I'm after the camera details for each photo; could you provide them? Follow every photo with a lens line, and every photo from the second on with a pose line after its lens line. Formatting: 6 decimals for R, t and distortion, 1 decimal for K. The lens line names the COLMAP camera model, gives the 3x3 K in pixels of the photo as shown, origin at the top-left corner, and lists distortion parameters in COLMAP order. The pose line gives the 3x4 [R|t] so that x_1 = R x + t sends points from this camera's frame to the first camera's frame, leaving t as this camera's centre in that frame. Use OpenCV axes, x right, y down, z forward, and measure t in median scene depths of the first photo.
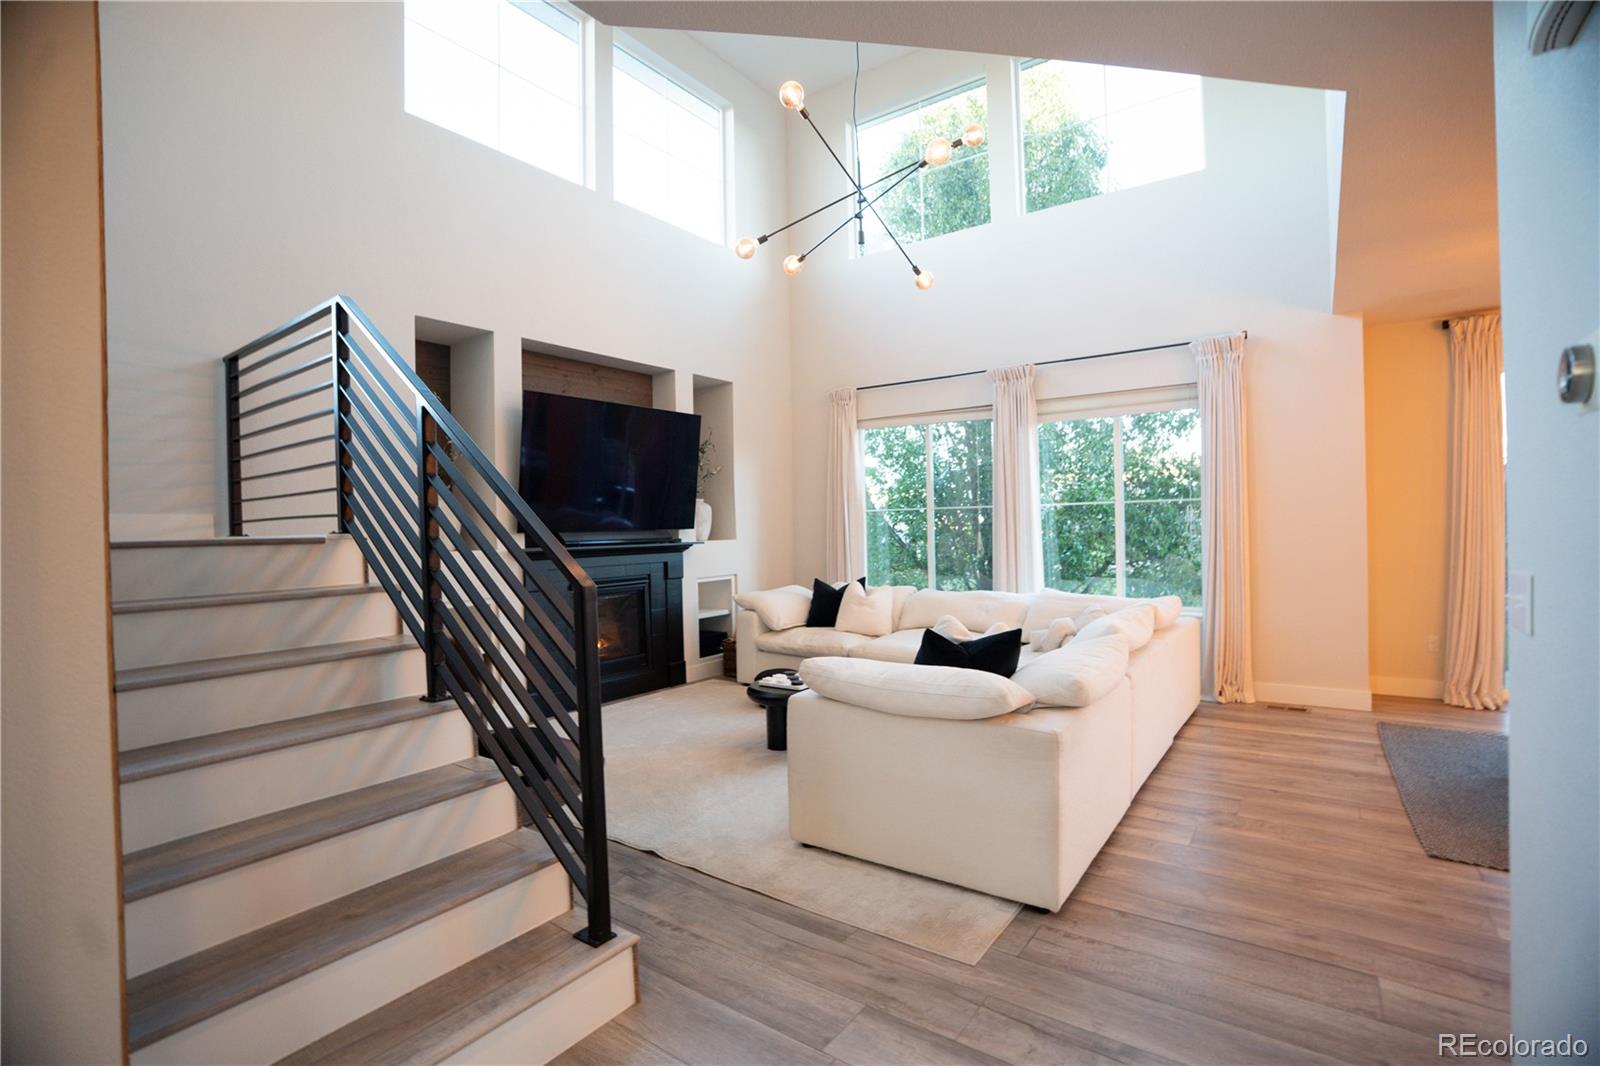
lens RADIAL K [[741.1, 0, 807.8], [0, 741.1, 529.6], [0, 0, 1]] dist [-0.044847, 0.007773]
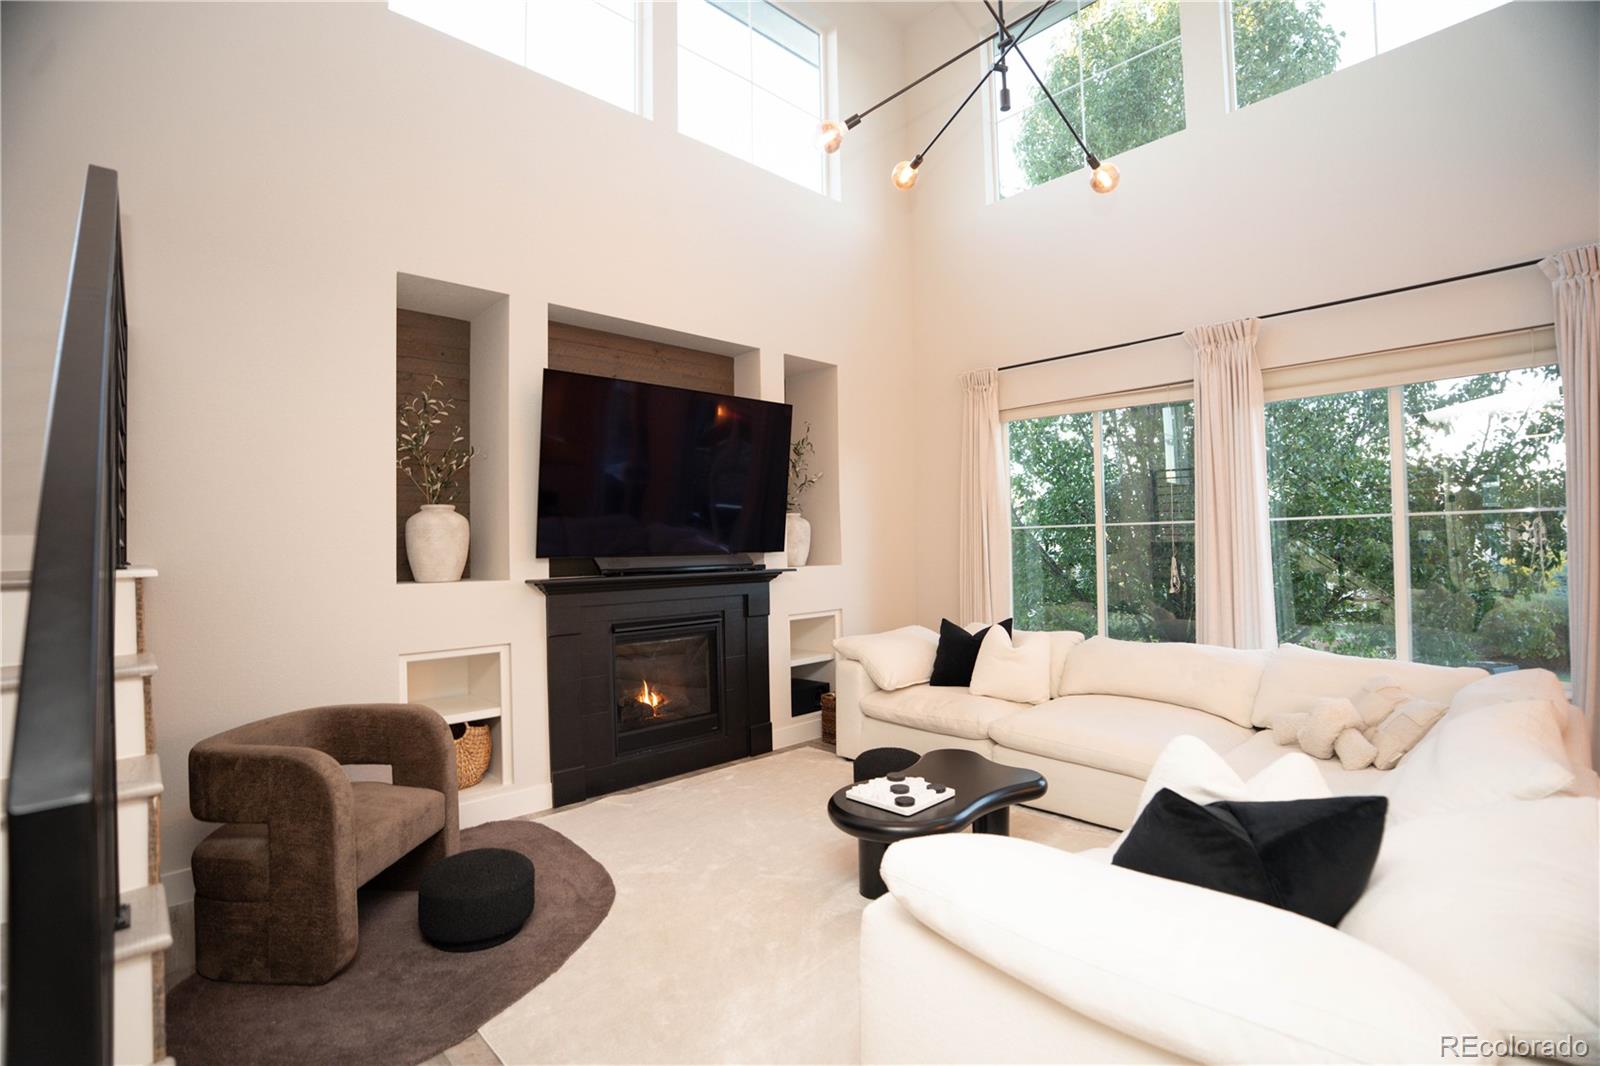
lens RADIAL K [[741.1, 0, 803.2], [0, 741.1, 529.8], [0, 0, 1]] dist [-0.044847, 0.007773]
pose [[0.981860, -0.000660, -0.189605, 0.013522], [-0.003394, 0.999773, -0.021056, -0.007561], [0.189576, 0.021318, 0.981635, 0.242478]]
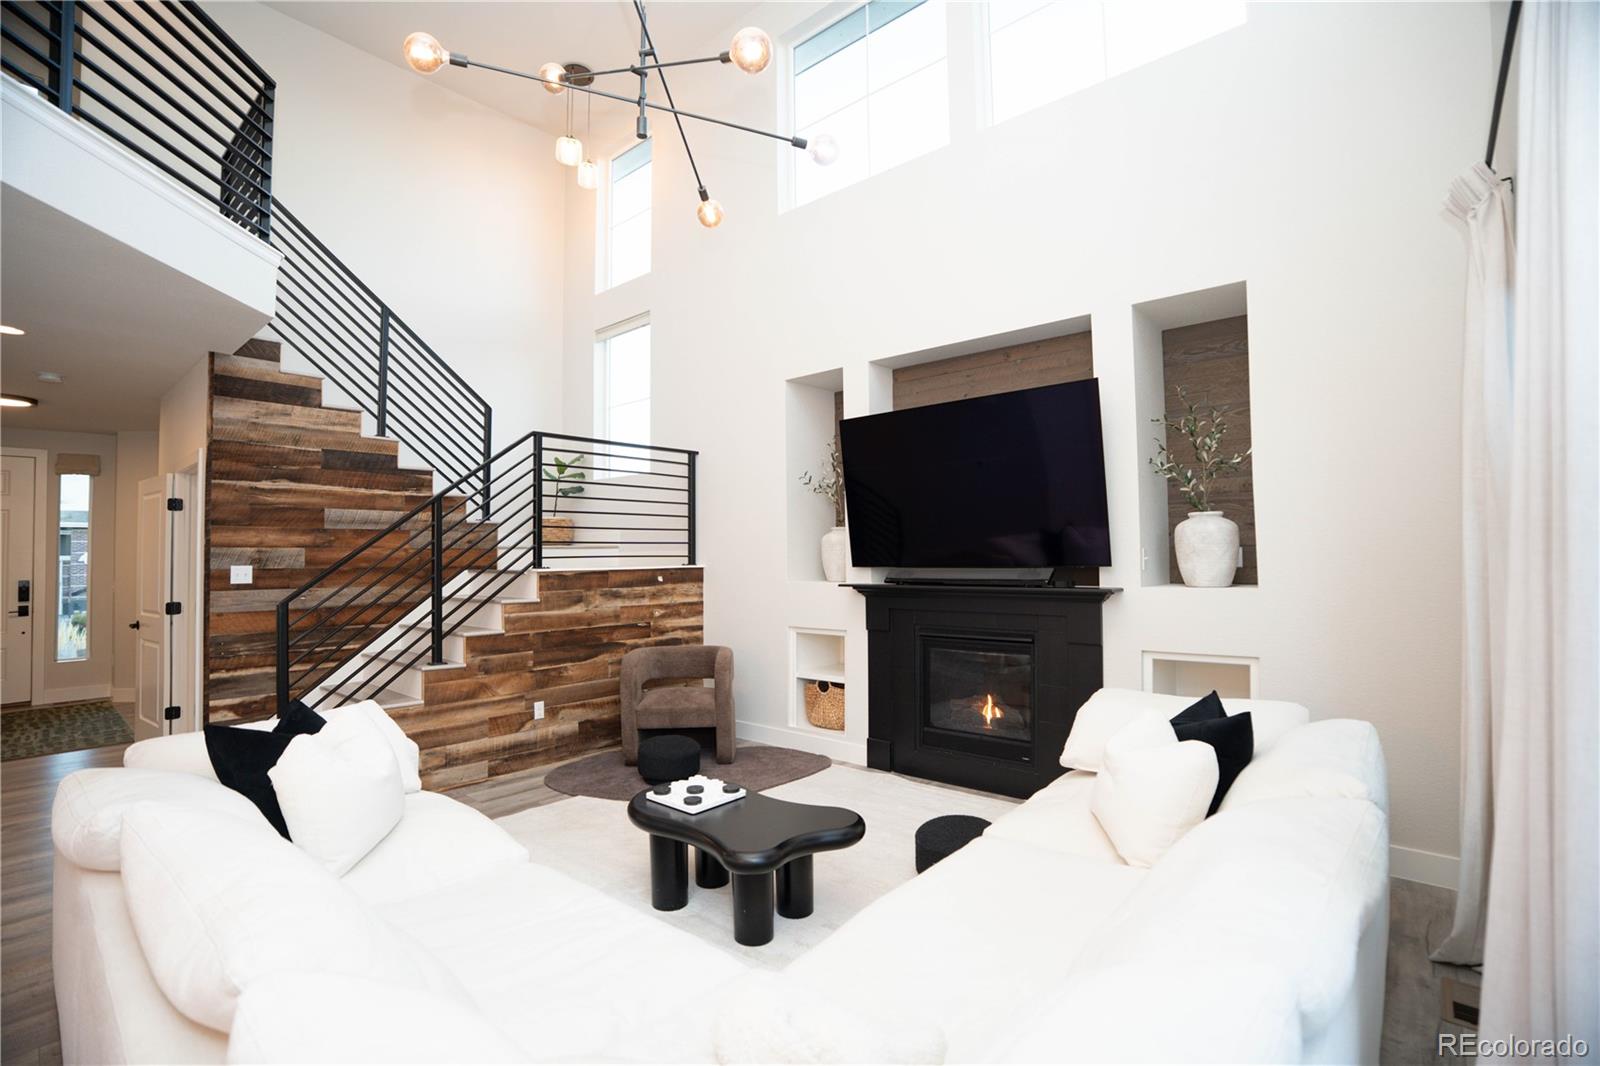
lens RADIAL K [[741.1, 0, 833.5], [0, 741.1, 532.5], [0, 0, 1]] dist [-0.044847, 0.007773]
pose [[-0.057267, -0.009945, -0.998309, 0.457239], [0.005961, 0.999929, -0.010303, -0.024055], [0.998341, -0.006541, -0.057204, 0.808420]]
